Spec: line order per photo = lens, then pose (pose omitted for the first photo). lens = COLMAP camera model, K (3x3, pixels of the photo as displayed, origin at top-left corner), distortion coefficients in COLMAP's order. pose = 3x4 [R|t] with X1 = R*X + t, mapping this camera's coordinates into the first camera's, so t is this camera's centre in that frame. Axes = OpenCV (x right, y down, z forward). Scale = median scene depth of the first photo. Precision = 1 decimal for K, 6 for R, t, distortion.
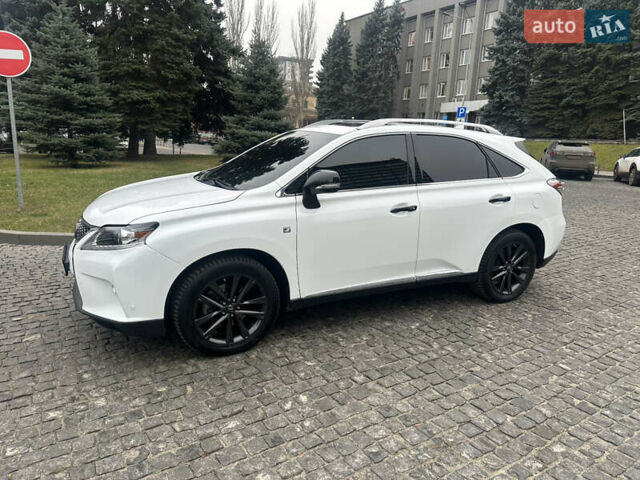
lens RADIAL K [[461.7, 0, 318.2], [0, 461.7, 231.3], [0, 0, 1]] dist [0.060140, -0.072695]
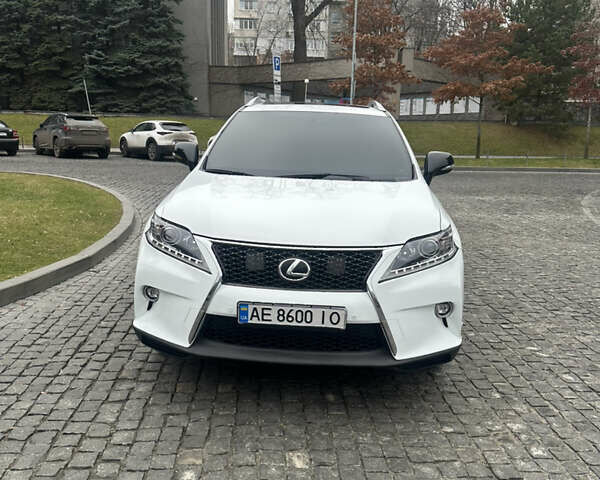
lens RADIAL K [[570.1, 0, 297.2], [0, 570.1, 237.9], [0, 0, 1]] dist [0.156444, -0.309822]
pose [[0.480409, -0.184386, 0.857443, -0.138594], [0.163526, 0.979338, 0.118978, -0.017568], [-0.861665, 0.083056, 0.500635, 0.075235]]
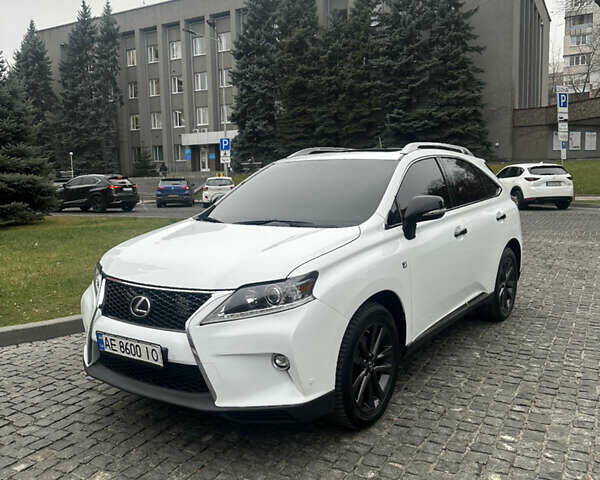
lens RADIAL K [[570.1, 0, 297.2], [0, 570.1, 237.9], [0, 0, 1]] dist [0.156444, -0.309822]
pose [[0.879053, -0.105274, 0.464955, -0.076282], [0.147808, 0.987436, -0.055876, -0.002338], [-0.453231, 0.117842, 0.883569, 0.011189]]
